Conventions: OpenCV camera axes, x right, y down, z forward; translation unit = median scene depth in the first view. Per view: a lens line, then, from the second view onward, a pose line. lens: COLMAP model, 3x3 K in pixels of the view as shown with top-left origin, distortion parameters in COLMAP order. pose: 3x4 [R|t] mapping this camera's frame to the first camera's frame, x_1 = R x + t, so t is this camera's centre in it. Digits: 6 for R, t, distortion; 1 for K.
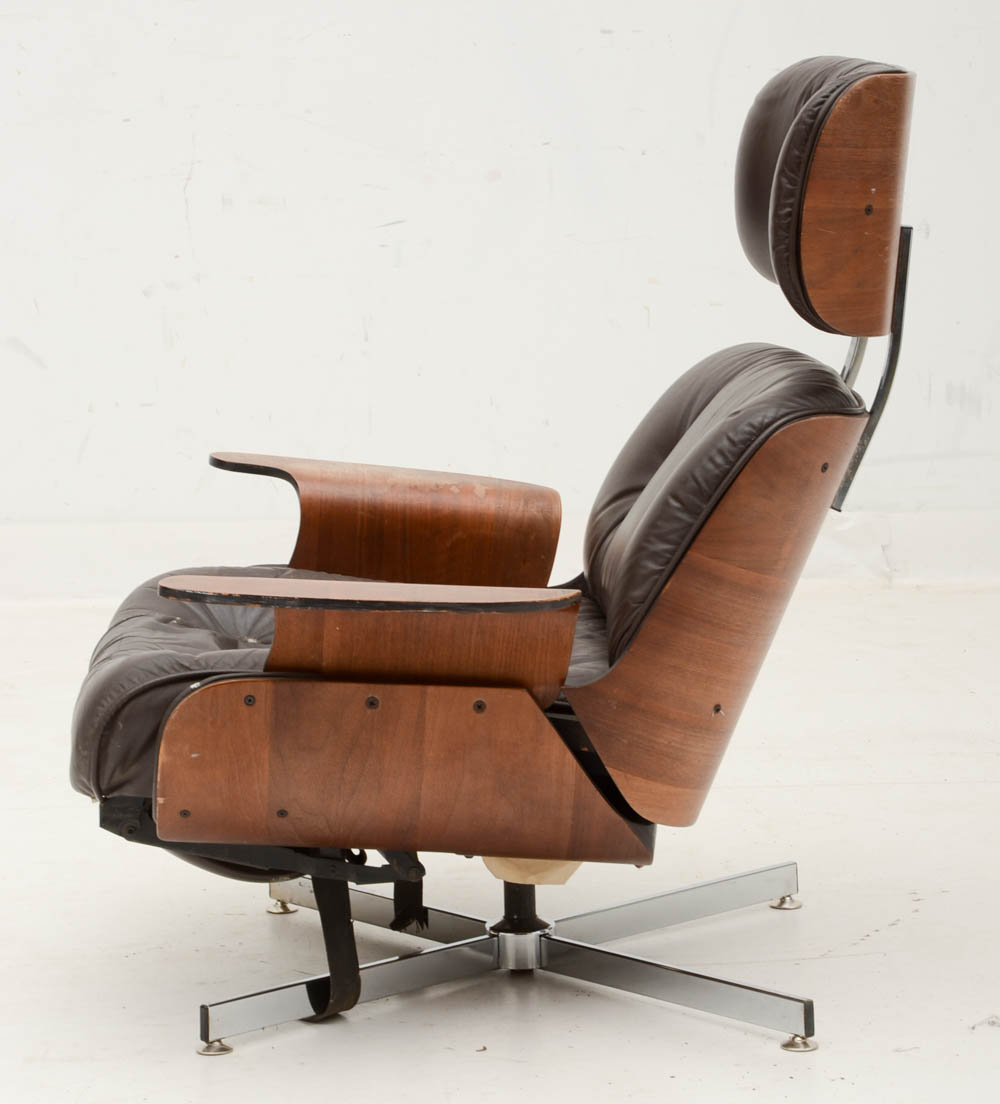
lens RADIAL K [[3633.1, 0, 500.0], [0, 3633.1, 552.0], [0, 0, 1]] dist [0.589560, -0.959167]
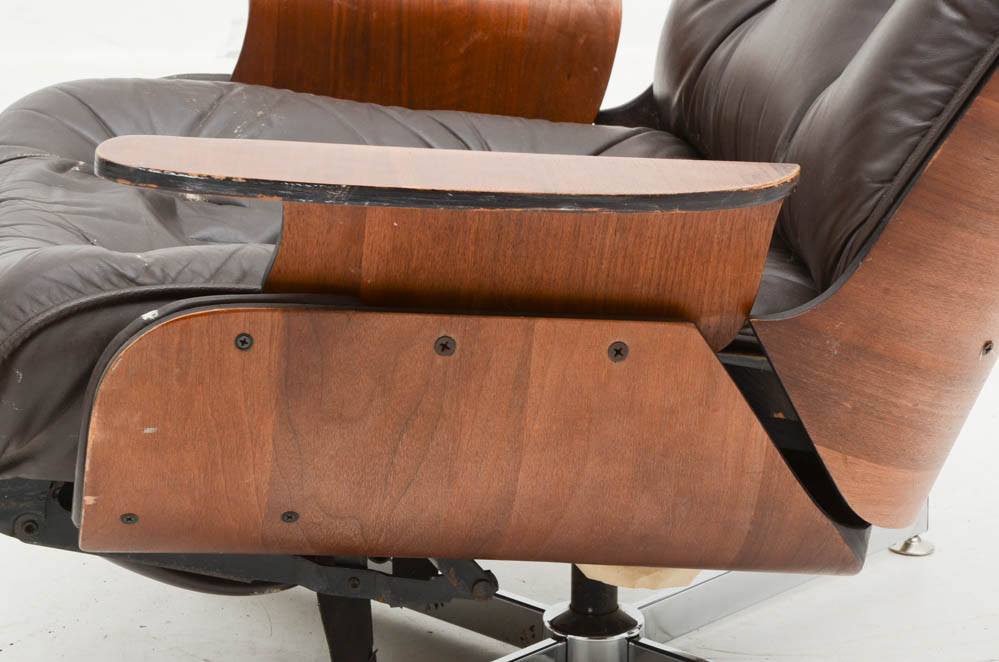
lens RADIAL K [[2930.0, 0, 499.5], [0, 2930.0, 331.0], [0, 0, 1]] dist [0.688489, 0.914876]
pose [[0.995144, 0.002658, 0.098396, -0.073933], [-0.014639, 0.992514, 0.121249, -0.020410], [-0.097337, -0.122100, 0.987733, 0.512792]]
